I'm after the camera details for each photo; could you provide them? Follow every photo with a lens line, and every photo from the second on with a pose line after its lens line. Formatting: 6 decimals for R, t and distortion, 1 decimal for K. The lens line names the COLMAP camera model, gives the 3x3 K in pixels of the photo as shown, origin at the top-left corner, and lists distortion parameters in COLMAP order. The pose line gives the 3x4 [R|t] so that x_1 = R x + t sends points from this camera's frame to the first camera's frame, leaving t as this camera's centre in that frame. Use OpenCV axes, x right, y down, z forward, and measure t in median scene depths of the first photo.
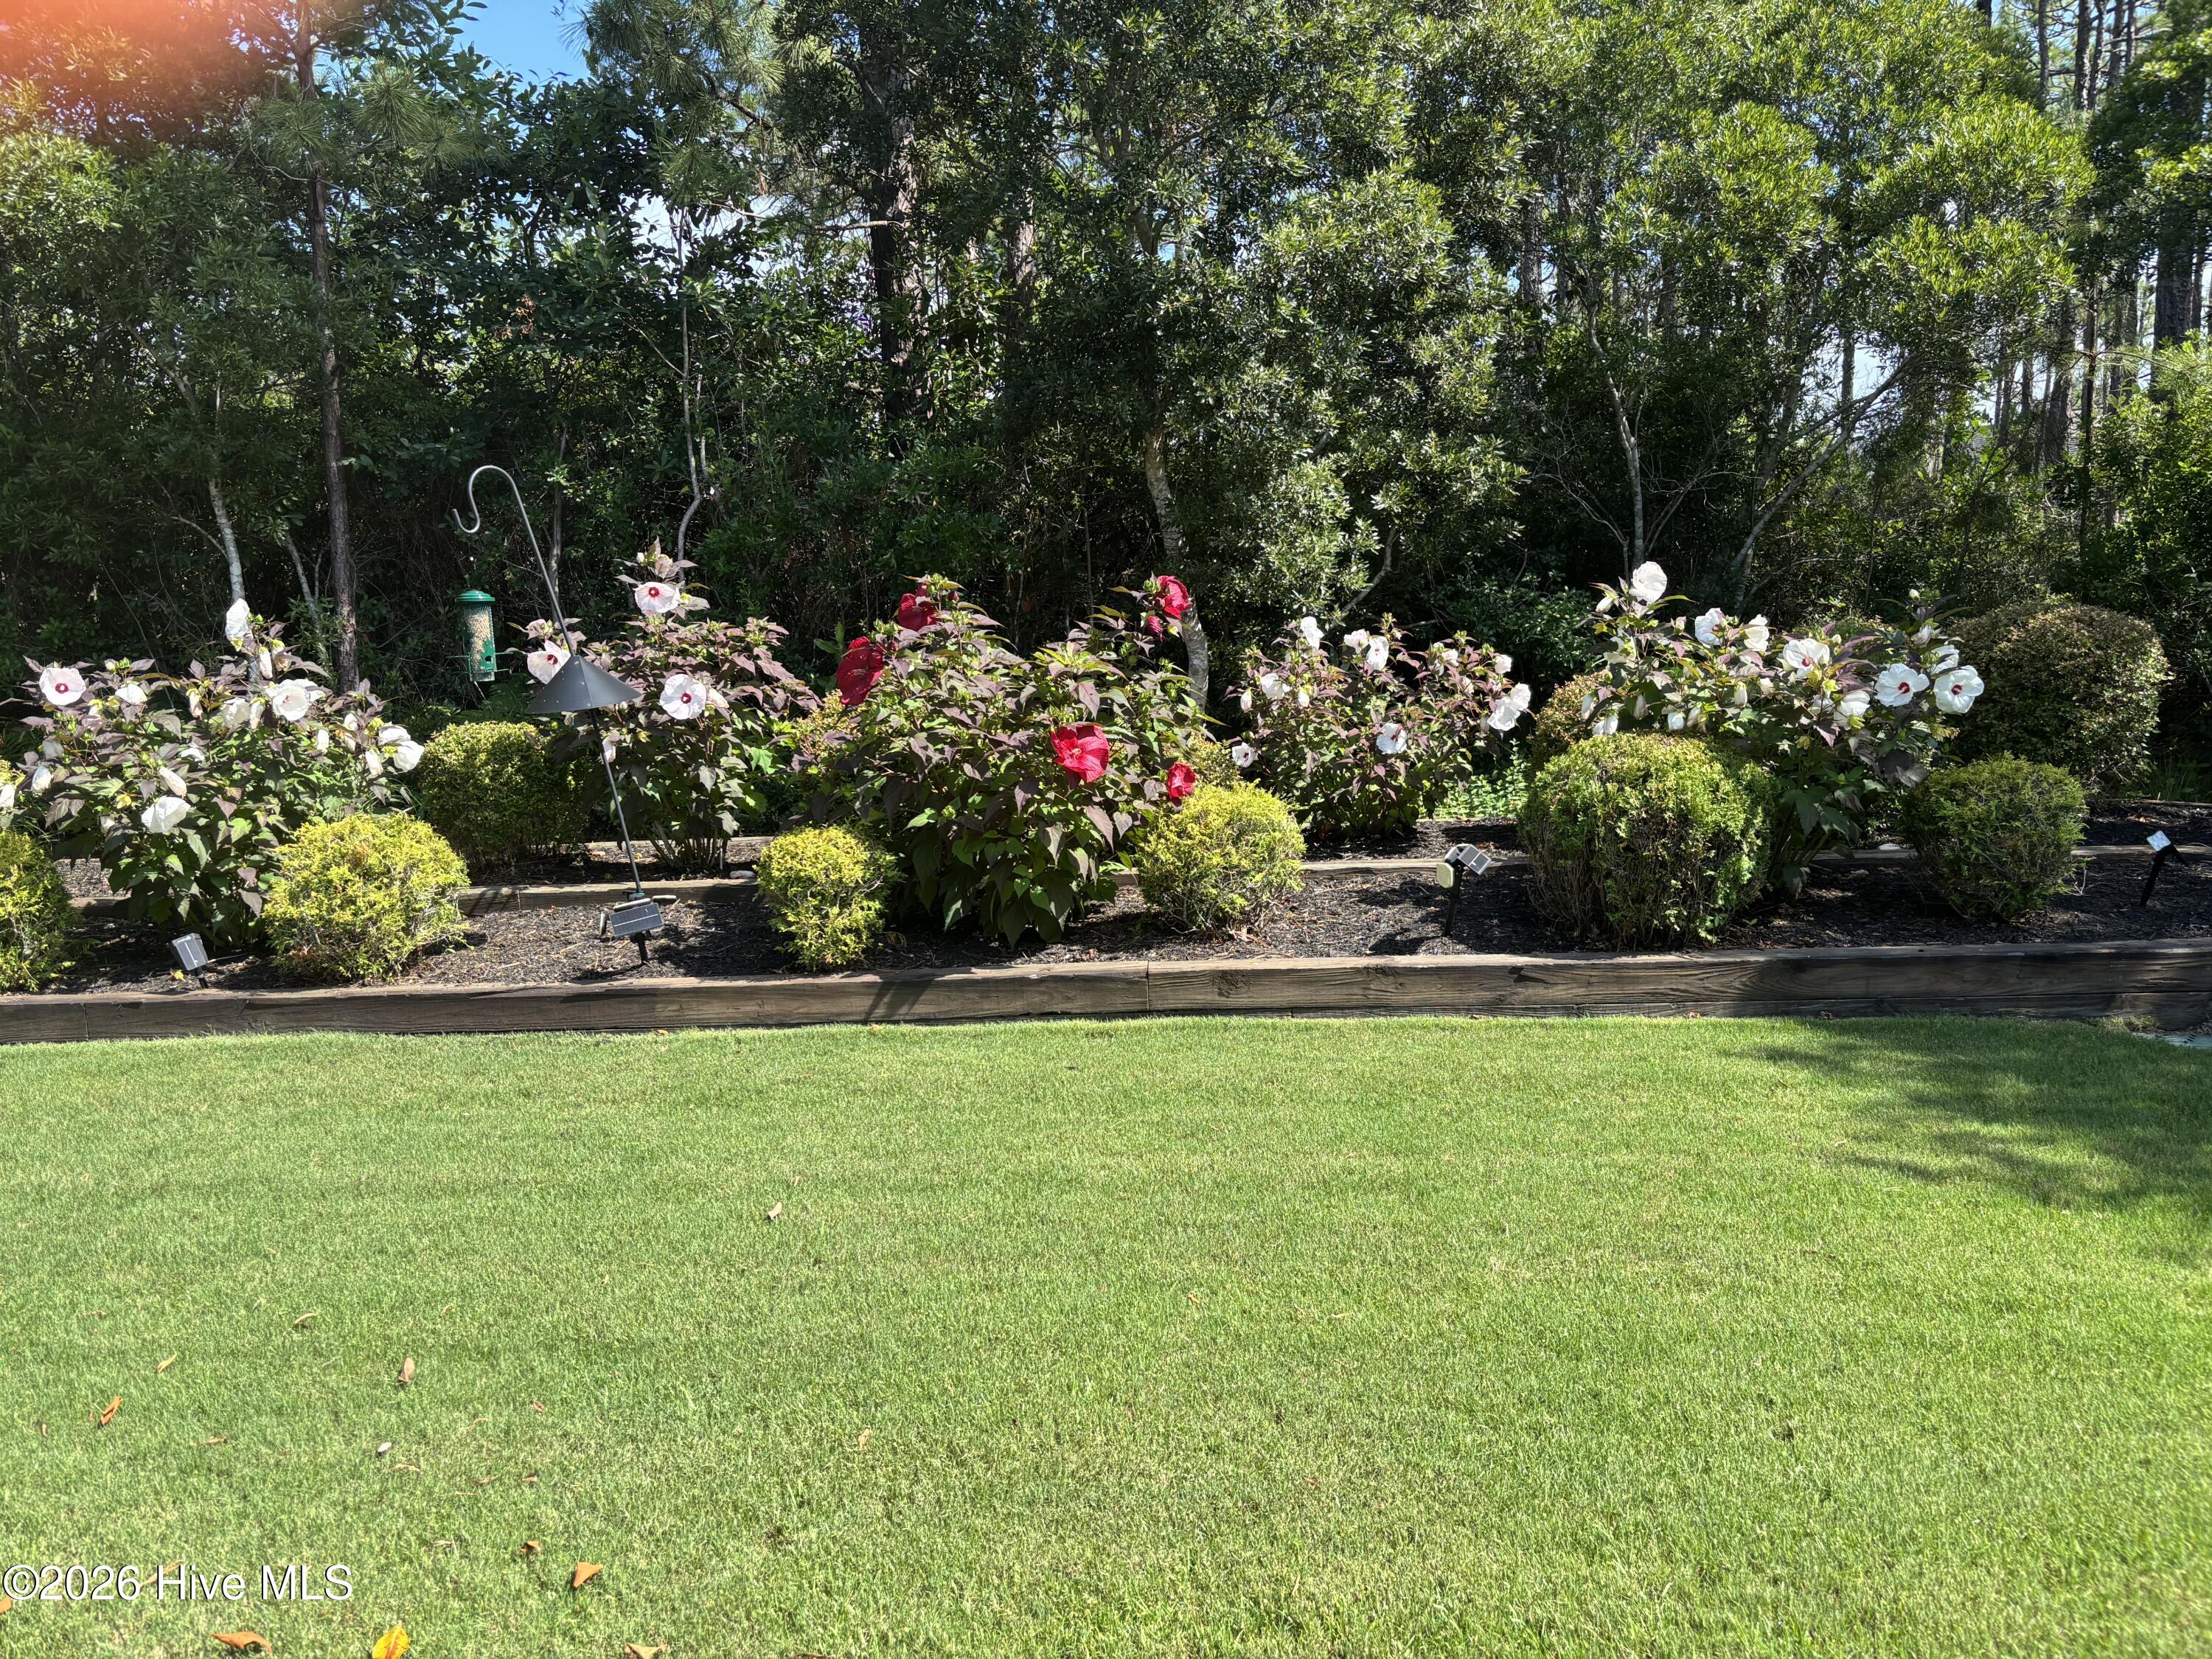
lens RADIAL K [[1649.9, 0, 1101.7], [0, 1649.9, 839.6], [0, 0, 1]] dist [0.086540, -0.136579]
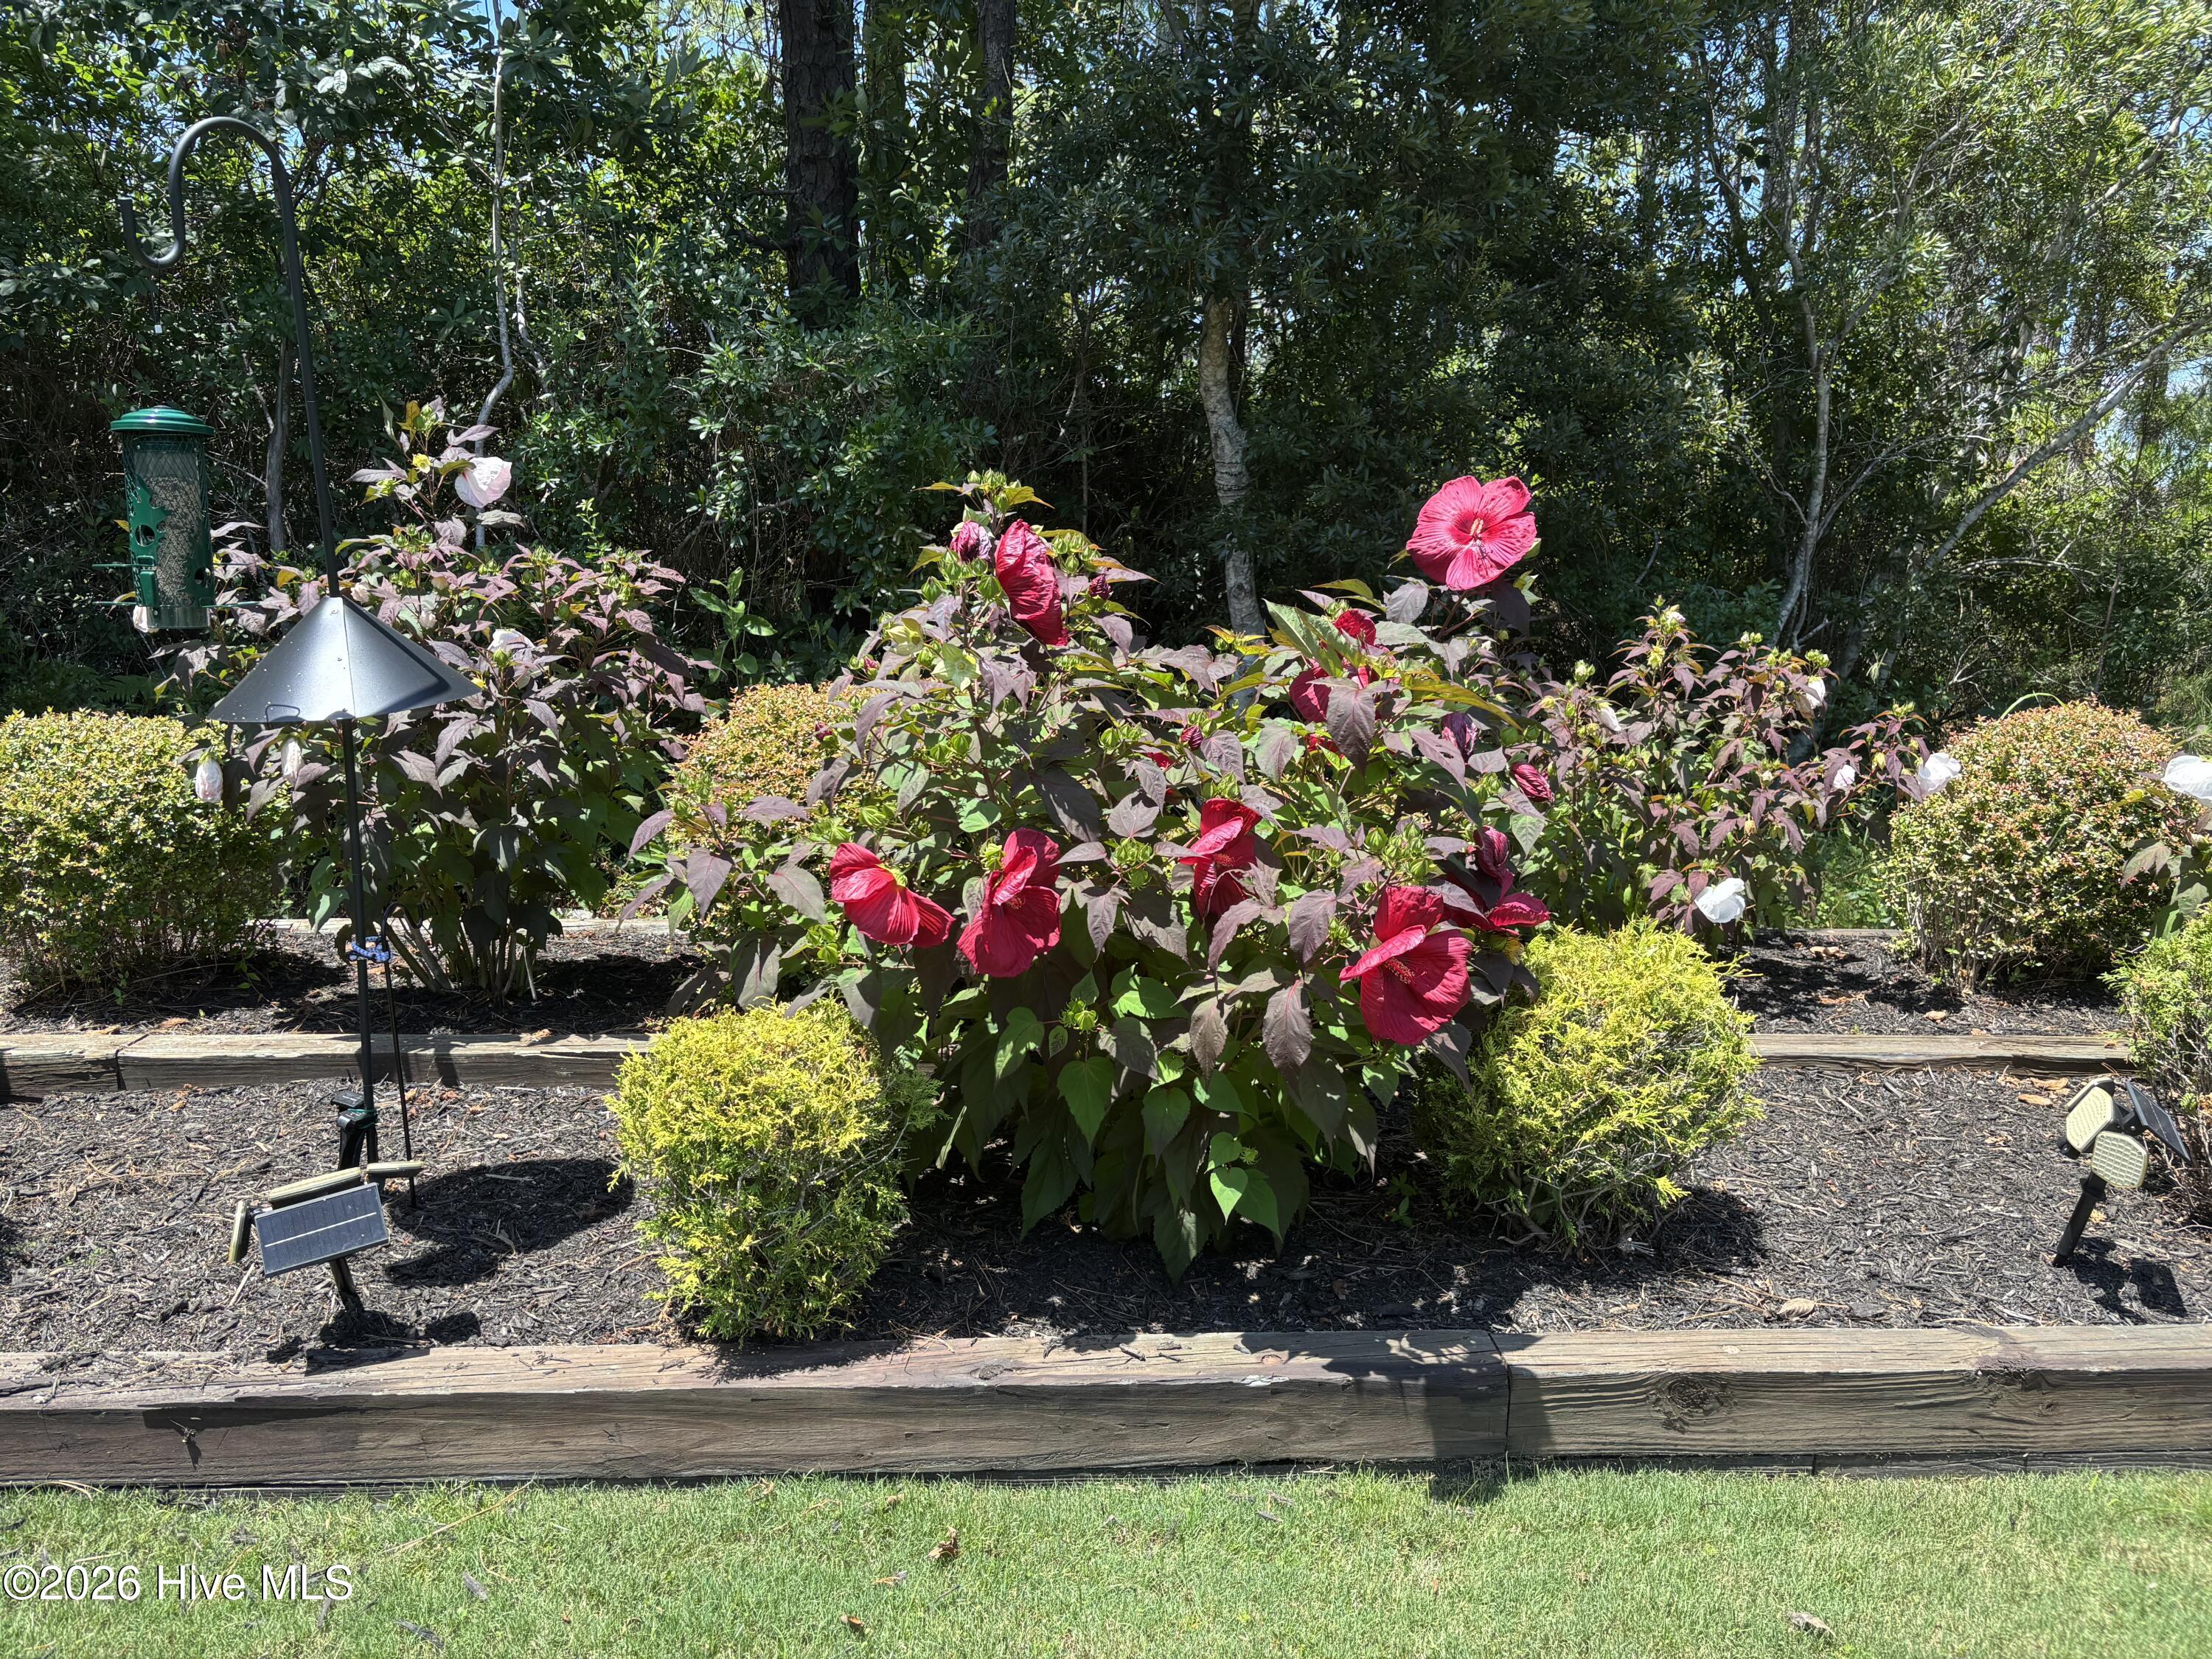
lens RADIAL K [[1651.2, 0, 1125.4], [0, 1651.2, 824.1], [0, 0, 1]] dist [0.067418, -0.079271]
pose [[0.992131, 0.034618, 0.120326, -0.117759], [-0.034673, 0.999397, -0.001643, -0.055783], [-0.120310, -0.002542, 0.992733, 0.499049]]
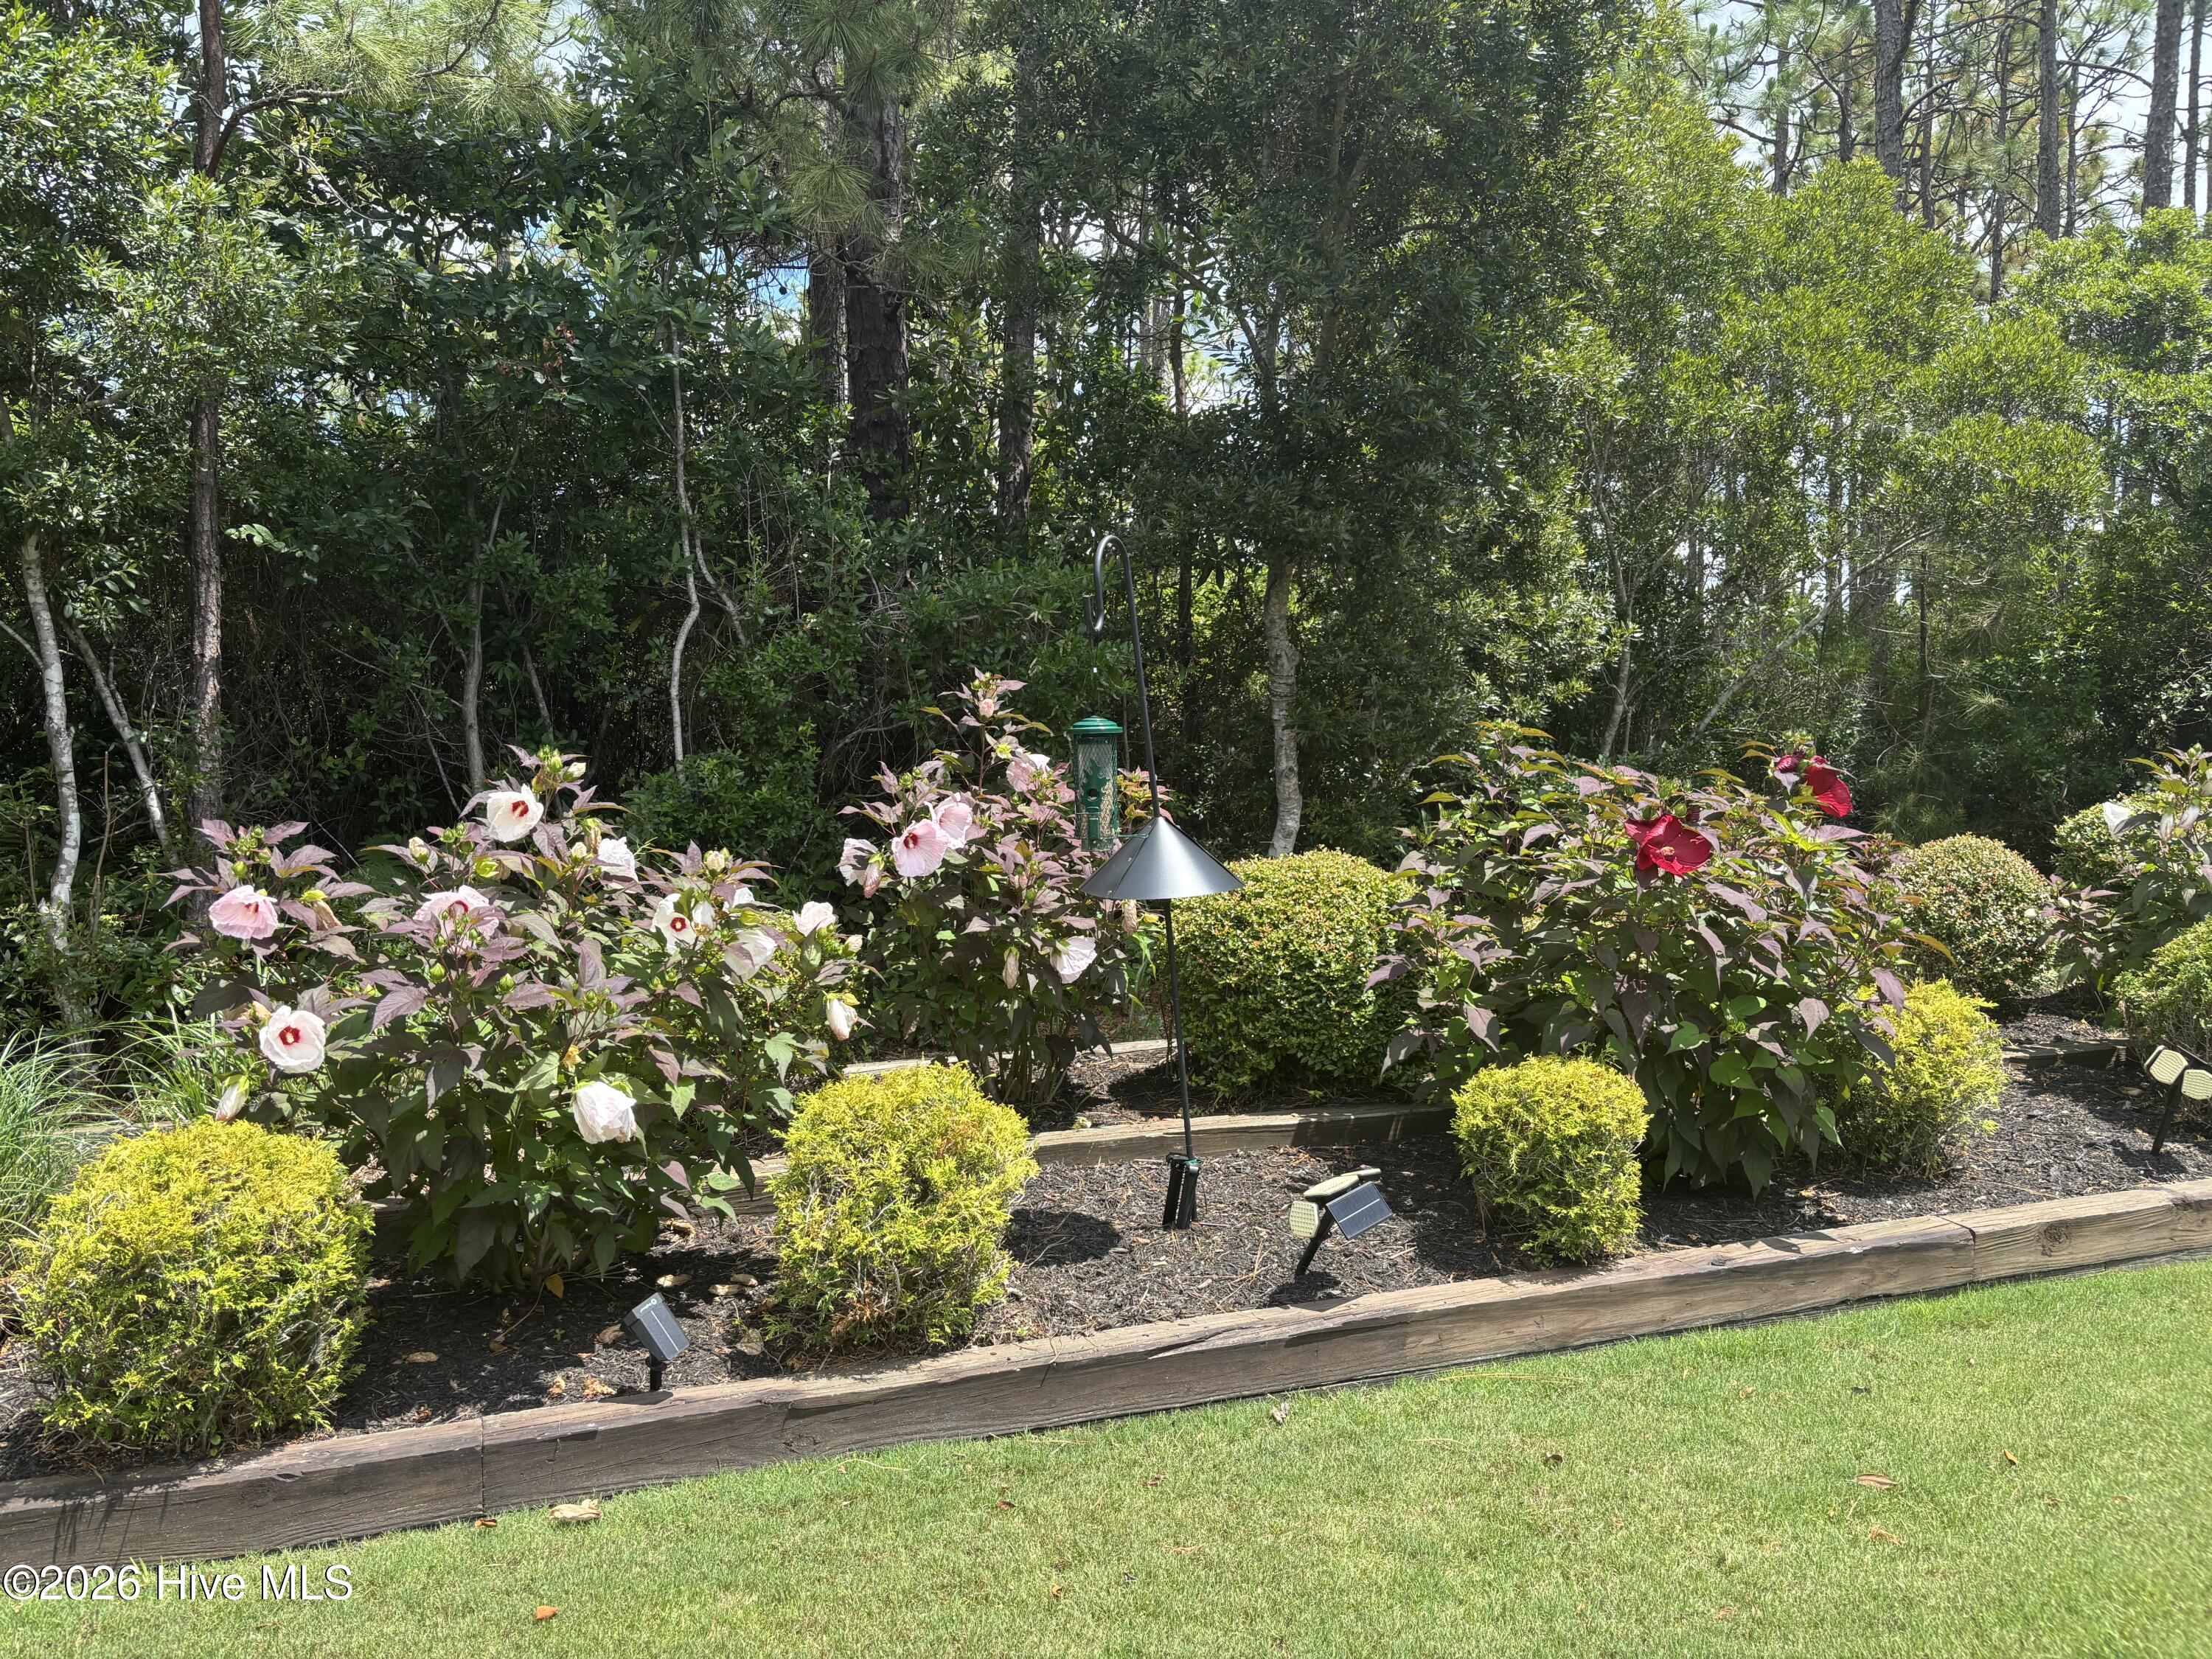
lens RADIAL K [[1658.6, 0, 1106.0], [0, 1658.6, 829.5], [0, 0, 1]] dist [0.031061, -0.035396]
pose [[0.922920, 0.005797, 0.384947, -0.575948], [0.030760, 0.995580, -0.088741, -0.045561], [-0.383760, 0.093742, 0.918662, 0.365370]]
